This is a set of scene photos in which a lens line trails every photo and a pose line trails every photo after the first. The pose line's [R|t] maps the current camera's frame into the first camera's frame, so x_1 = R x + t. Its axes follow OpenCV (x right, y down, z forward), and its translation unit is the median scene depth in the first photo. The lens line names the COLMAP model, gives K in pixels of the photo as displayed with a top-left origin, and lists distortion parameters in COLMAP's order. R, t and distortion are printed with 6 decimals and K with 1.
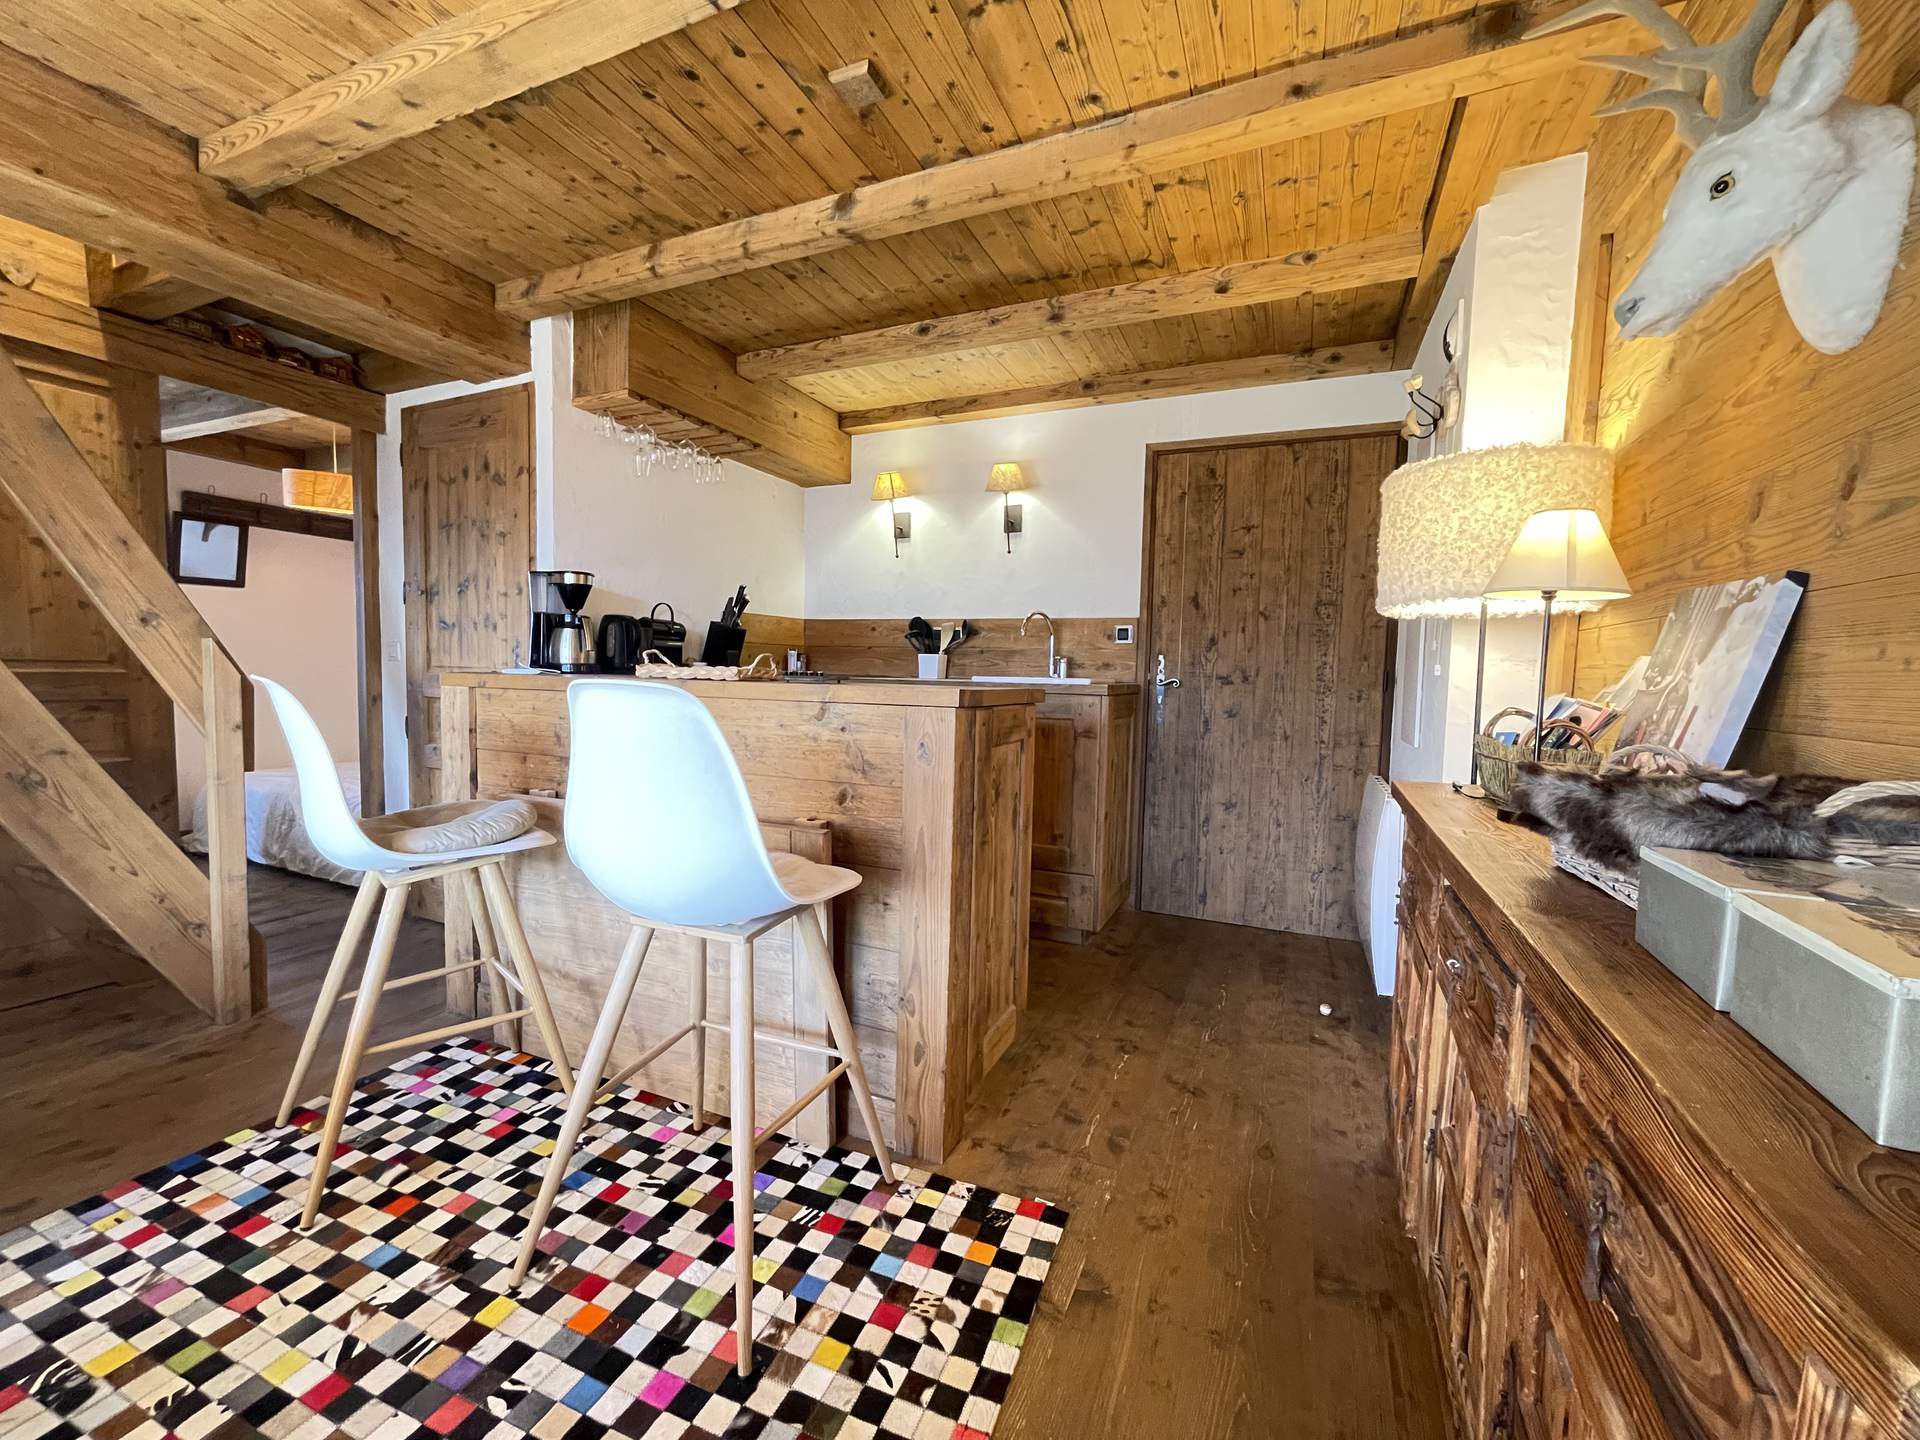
lens RADIAL K [[776.7, 0, 947.1], [0, 776.7, 722.7], [0, 0, 1]] dist [-0.001042, 0.000270]
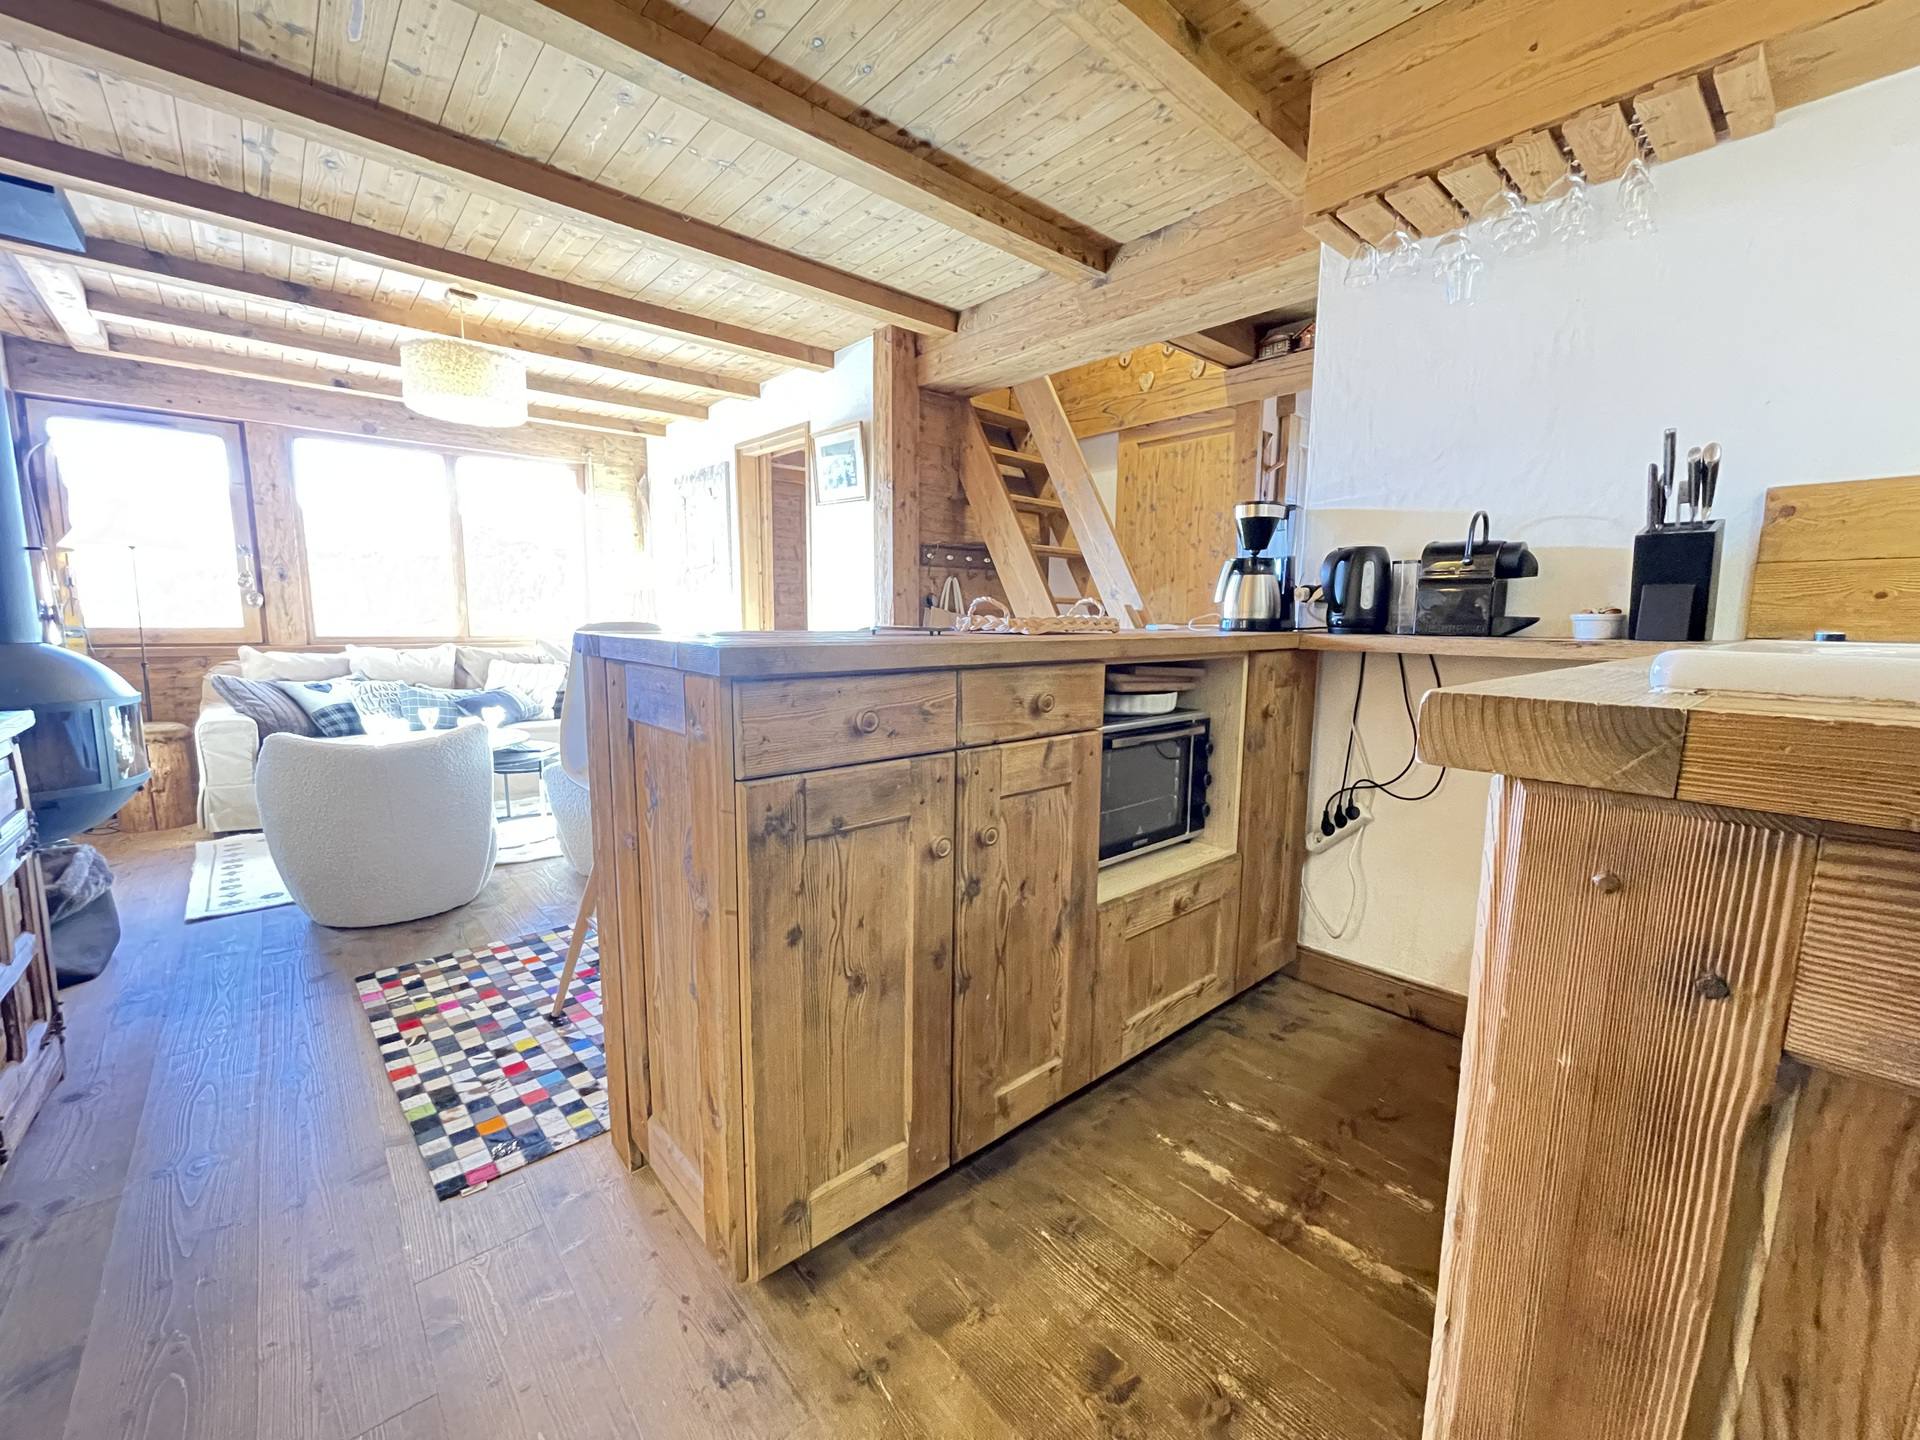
lens RADIAL K [[776.7, 0, 947.1], [0, 776.7, 722.7], [0, 0, 1]] dist [-0.001042, 0.000270]
pose [[-0.413708, 0.100364, -0.904860, 0.383024], [-0.076097, 0.986615, 0.144224, -0.061112], [0.907224, 0.128524, -0.400533, 1.027470]]
